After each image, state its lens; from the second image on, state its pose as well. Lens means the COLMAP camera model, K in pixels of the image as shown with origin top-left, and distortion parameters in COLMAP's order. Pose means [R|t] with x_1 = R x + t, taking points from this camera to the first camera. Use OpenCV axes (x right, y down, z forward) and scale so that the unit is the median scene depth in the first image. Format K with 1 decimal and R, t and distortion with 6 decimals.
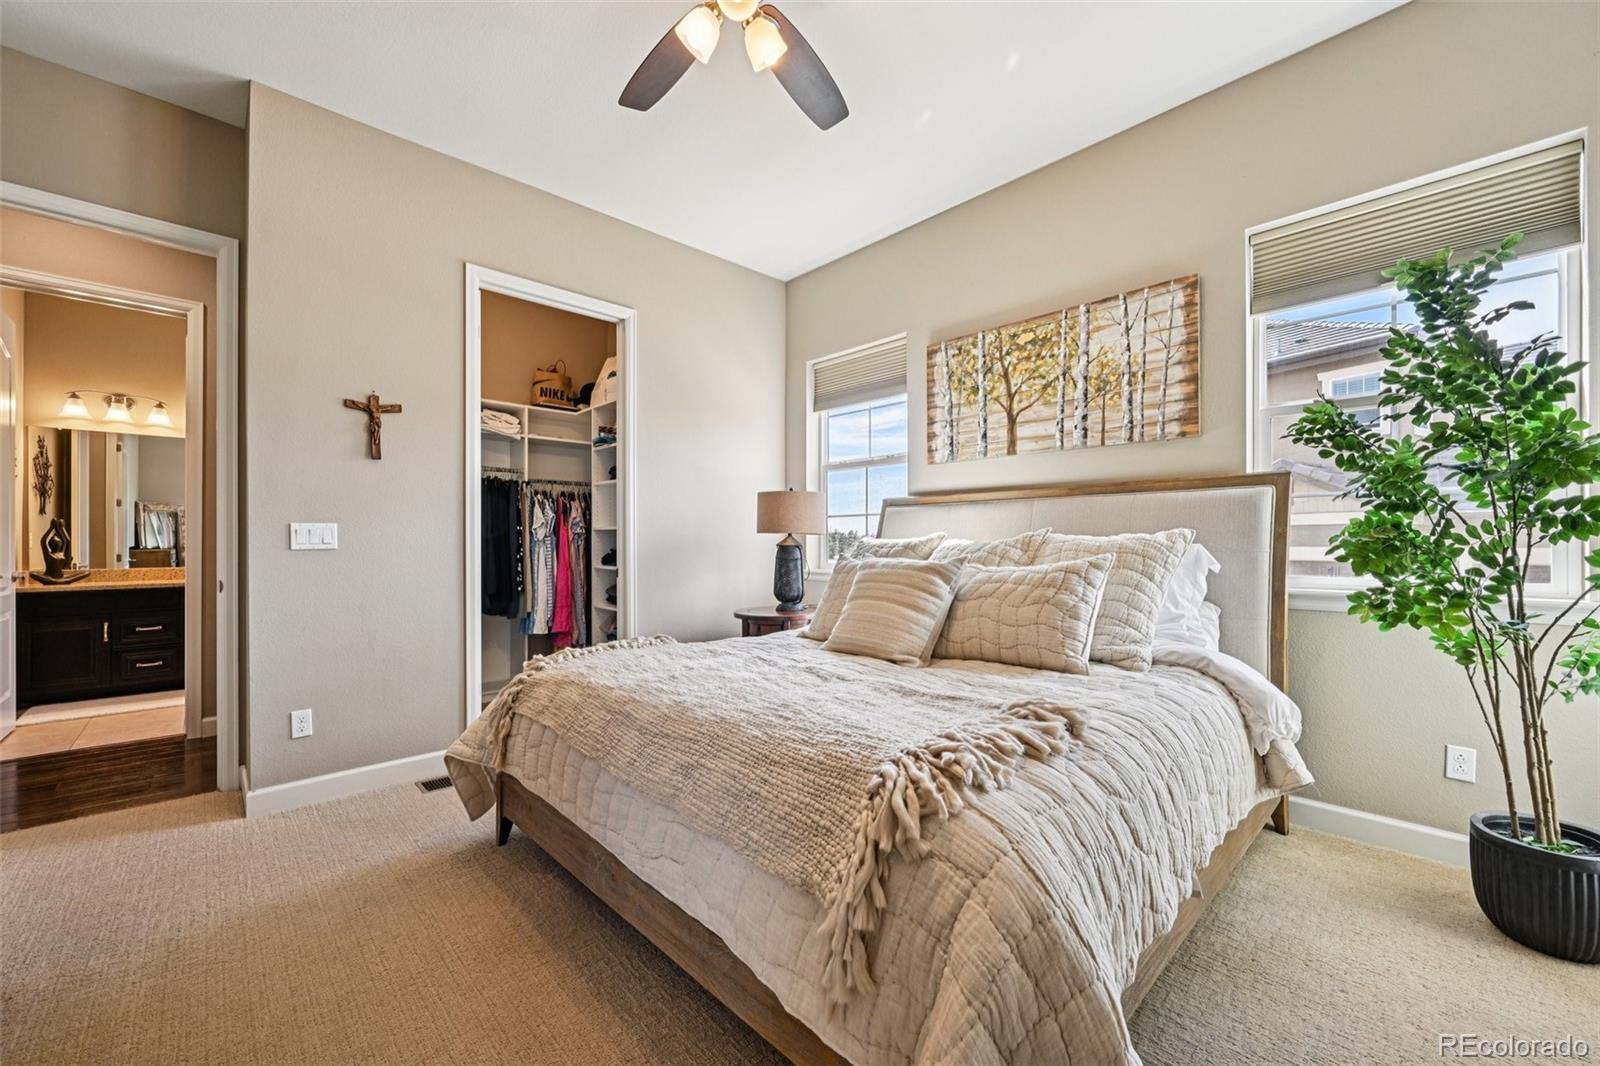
lens RADIAL K [[625.4, 0, 807.1], [0, 625.4, 529.0], [0, 0, 1]] dist [-0.000747, 0.000882]
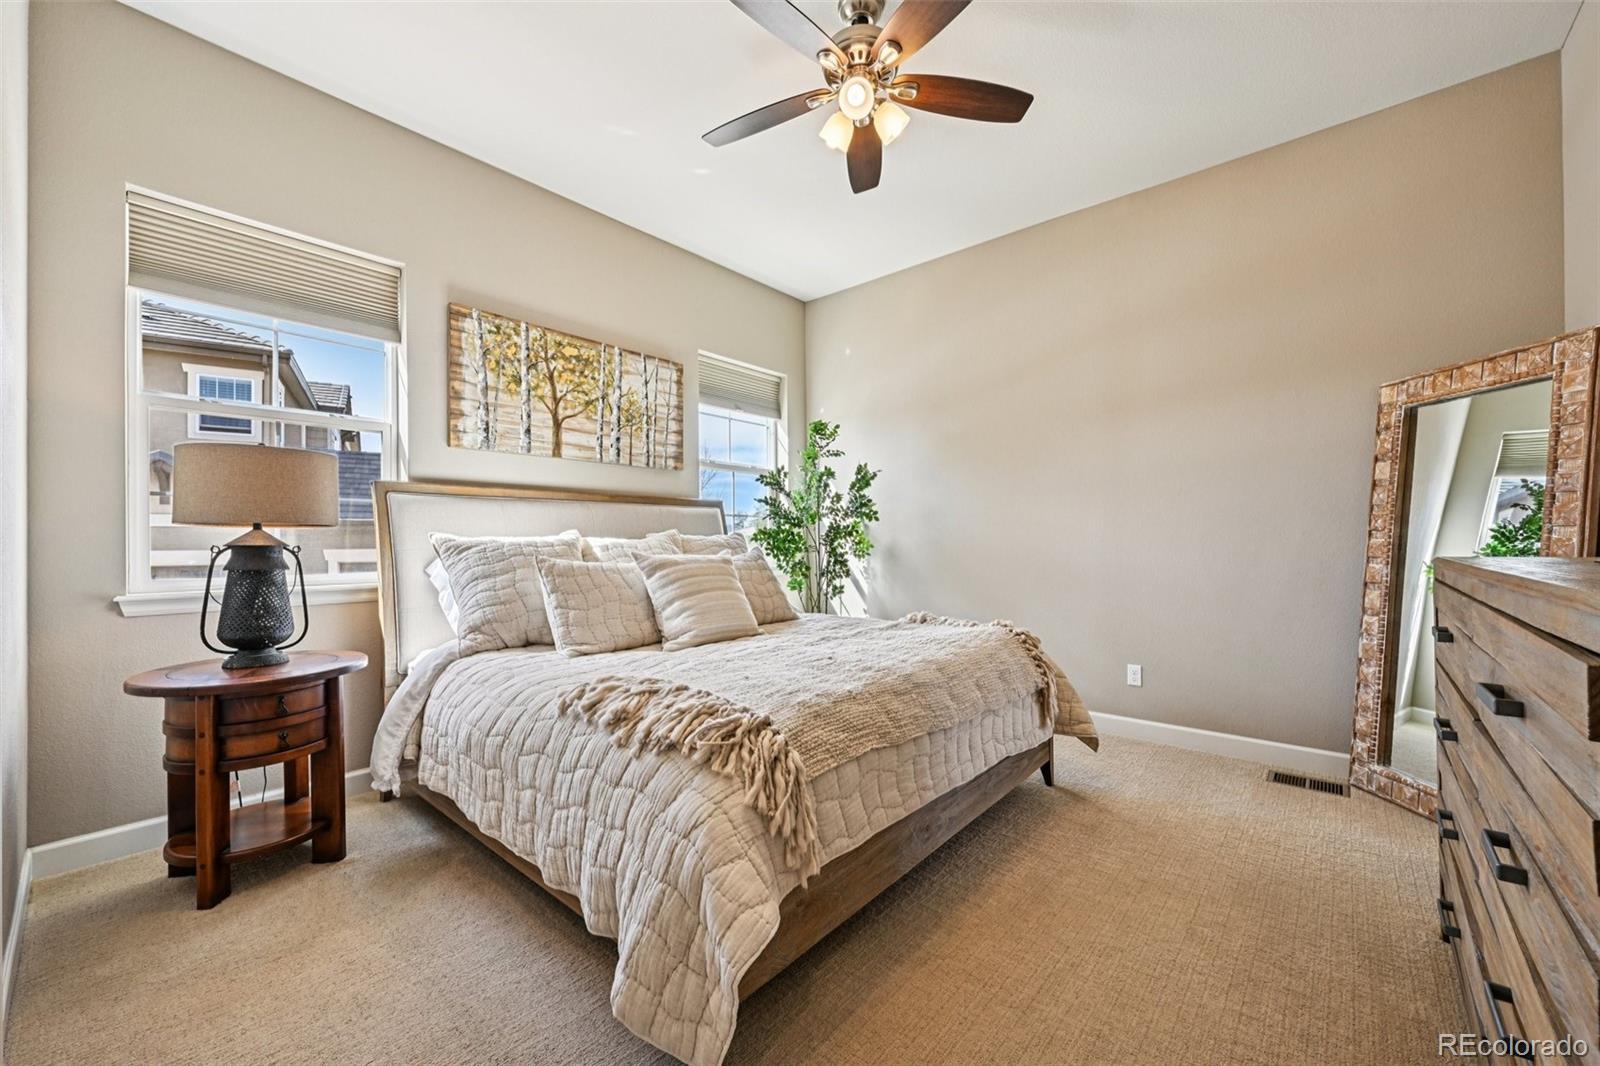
lens RADIAL K [[625.4, 0, 800.4], [0, 625.4, 544.8], [0, 0, 1]] dist [-0.000747, 0.000882]
pose [[-0.083024, 0.011587, 0.996480, -0.750199], [-0.002644, 0.999926, -0.011847, 0.038880], [-0.996544, -0.003618, -0.082987, 0.692480]]
